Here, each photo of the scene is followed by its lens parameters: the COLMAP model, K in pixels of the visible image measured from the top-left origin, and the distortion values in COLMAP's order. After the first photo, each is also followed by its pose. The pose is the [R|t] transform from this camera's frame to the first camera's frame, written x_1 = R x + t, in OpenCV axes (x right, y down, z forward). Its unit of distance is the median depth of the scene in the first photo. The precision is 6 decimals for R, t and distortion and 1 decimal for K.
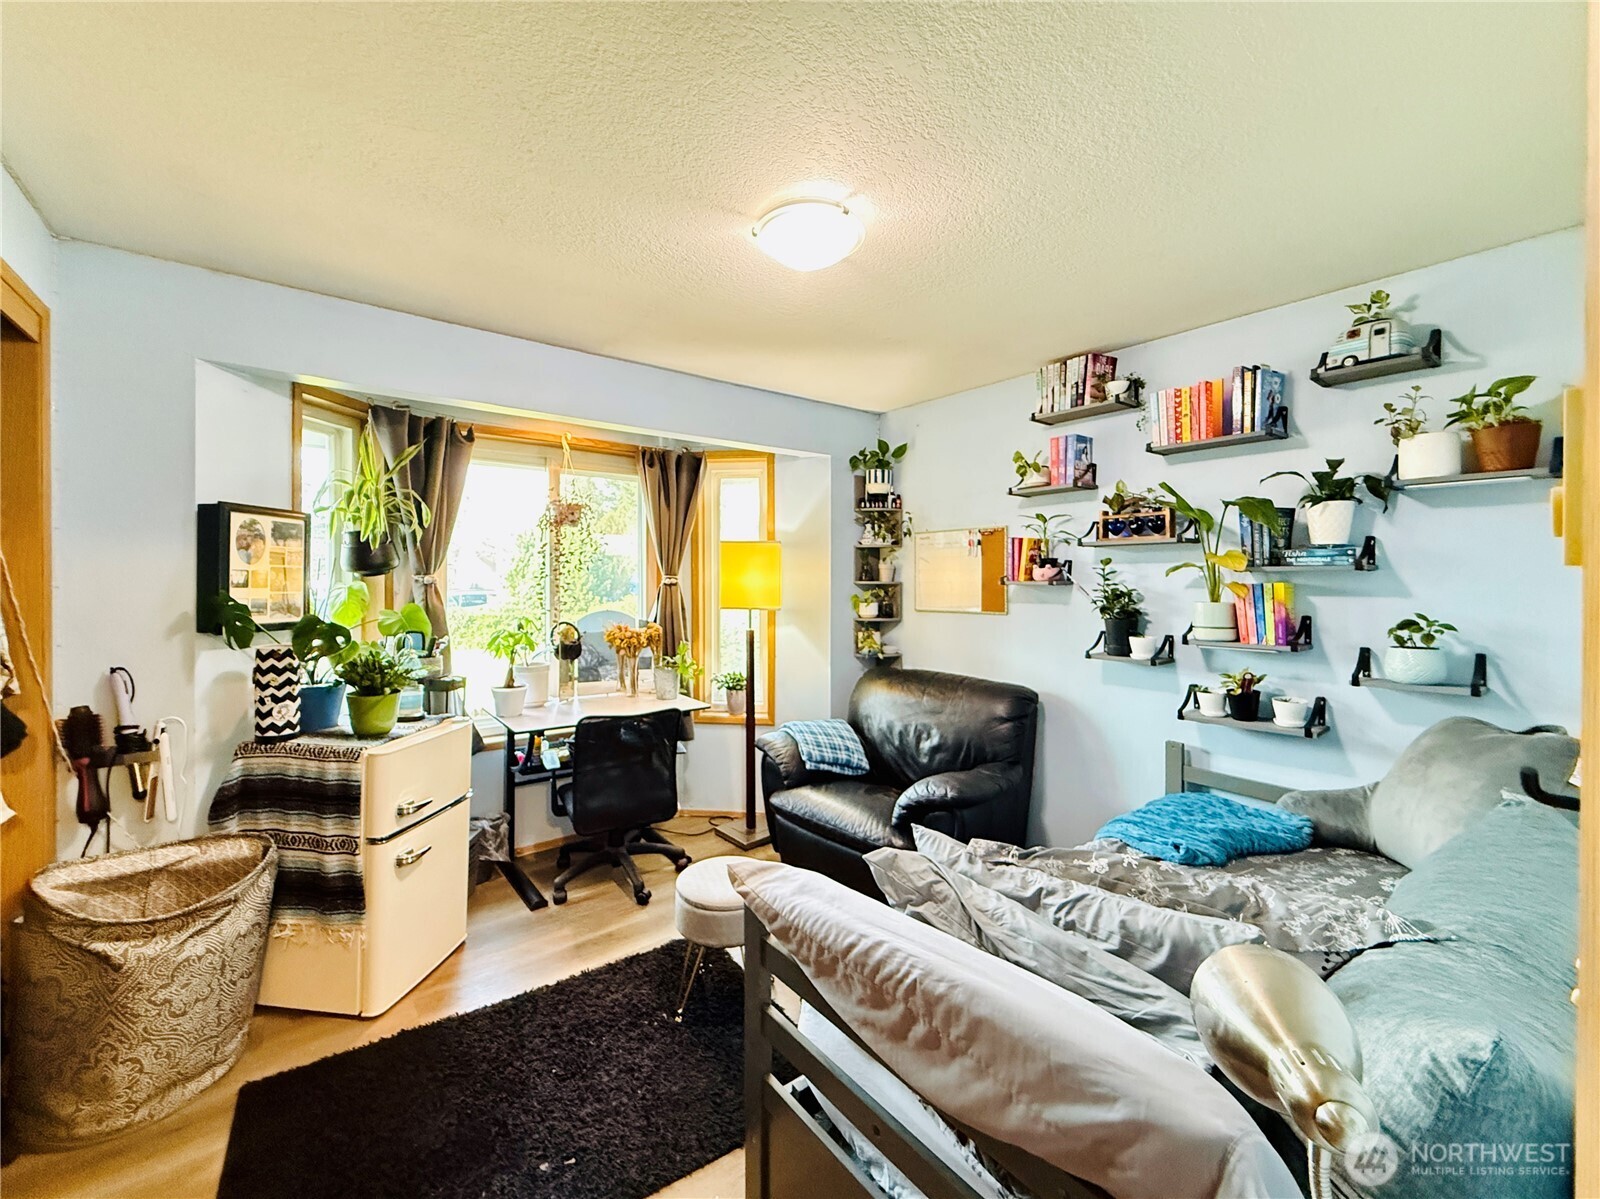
lens RADIAL K [[648.8, 0, 793.4], [0, 648.8, 590.9], [0, 0, 1]] dist [-0.000891, 0.000166]
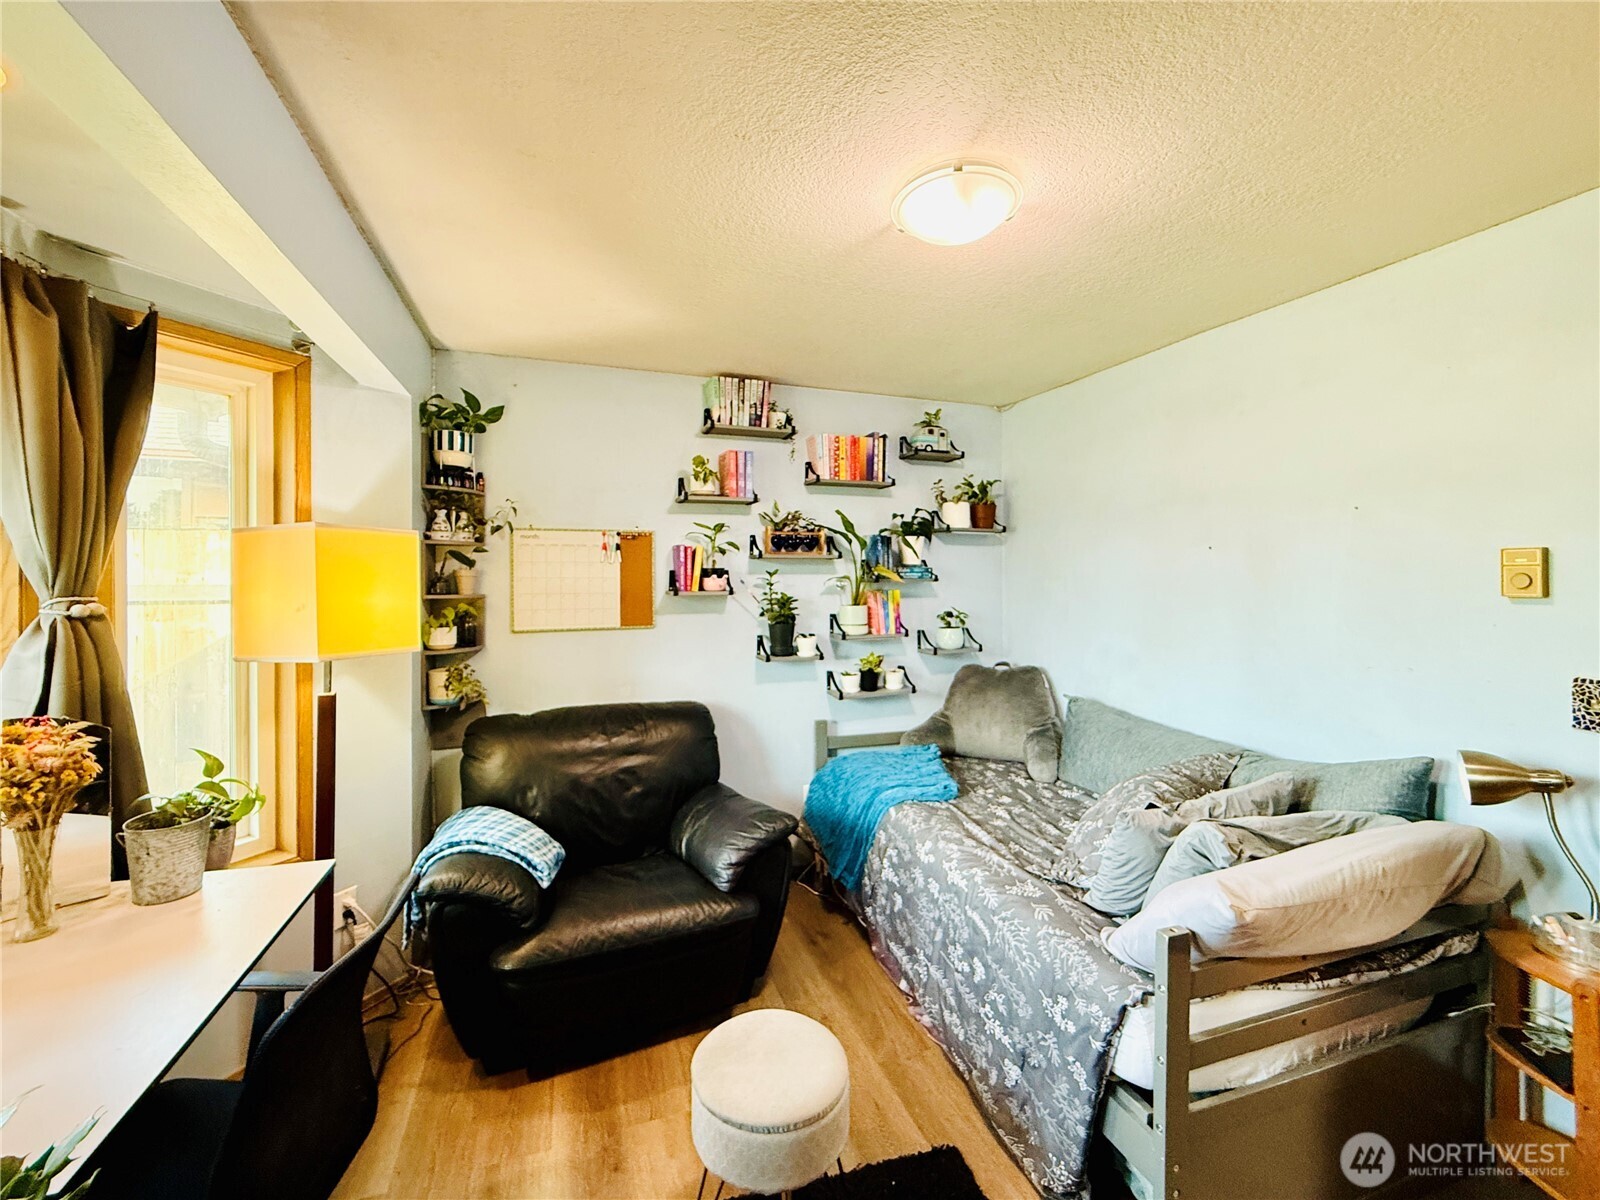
lens RADIAL K [[648.8, 0, 793.4], [0, 648.8, 591.4], [0, 0, 1]] dist [-0.000891, 0.000166]
pose [[0.327579, -0.017868, 0.944655, -0.542887], [0.021985, 0.999695, 0.011285, -0.024917], [-0.944568, 0.017071, 0.327872, 0.593491]]
